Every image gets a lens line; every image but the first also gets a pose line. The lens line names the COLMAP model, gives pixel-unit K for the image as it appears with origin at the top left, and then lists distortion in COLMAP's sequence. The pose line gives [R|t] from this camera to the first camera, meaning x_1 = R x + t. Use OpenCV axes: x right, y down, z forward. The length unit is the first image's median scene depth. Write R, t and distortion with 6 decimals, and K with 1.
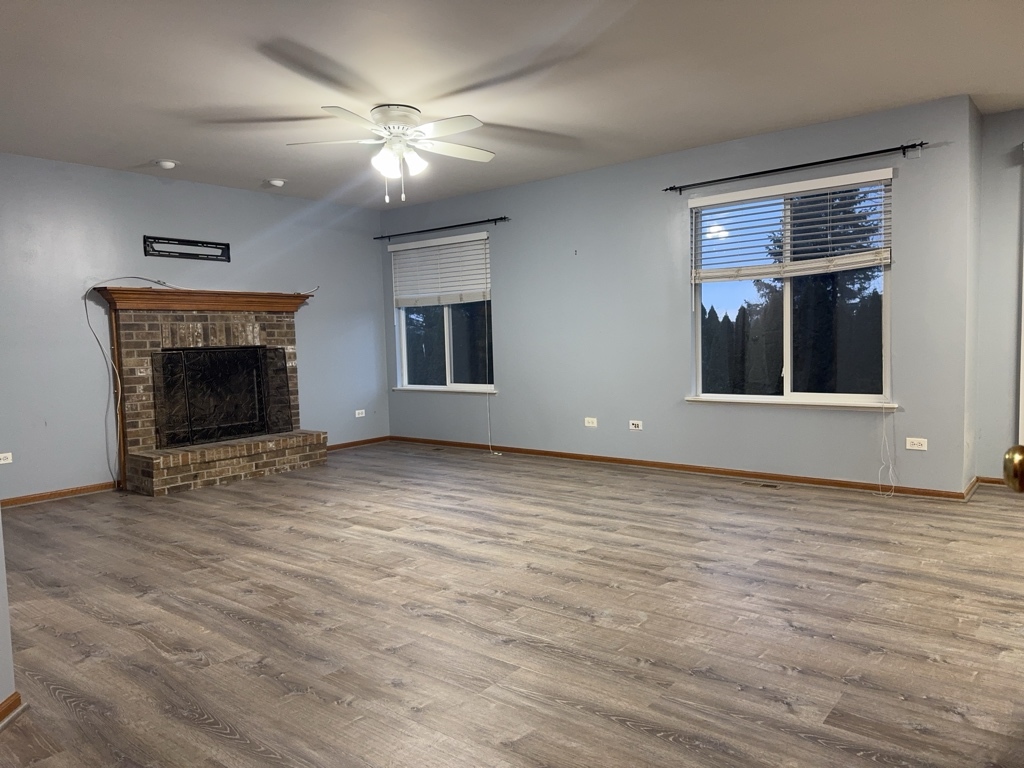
lens RADIAL K [[726.0, 0, 517.5], [0, 726.0, 378.2], [0, 0, 1]] dist [0.073290, -0.091667]
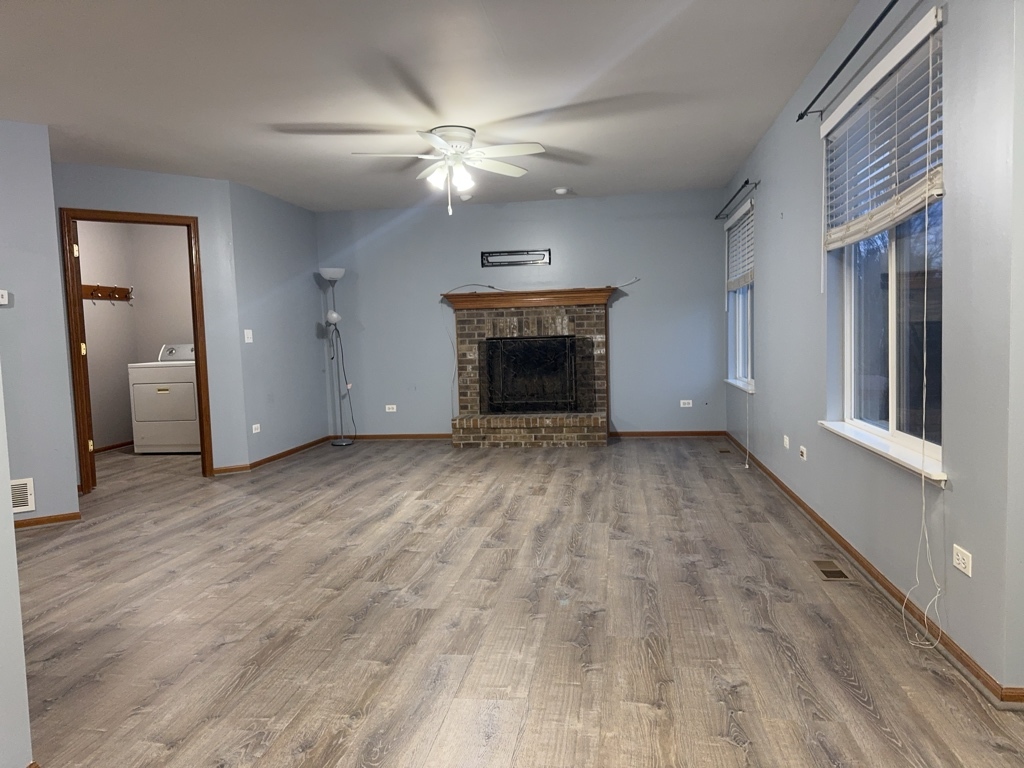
lens RADIAL K [[726.0, 0, 520.6], [0, 726.0, 390.9], [0, 0, 1]] dist [0.073290, -0.091667]
pose [[0.498206, 0.079269, -0.863428, 0.681206], [-0.030984, 0.996804, 0.073636, -0.044460], [0.866505, -0.009933, 0.499069, 0.412753]]
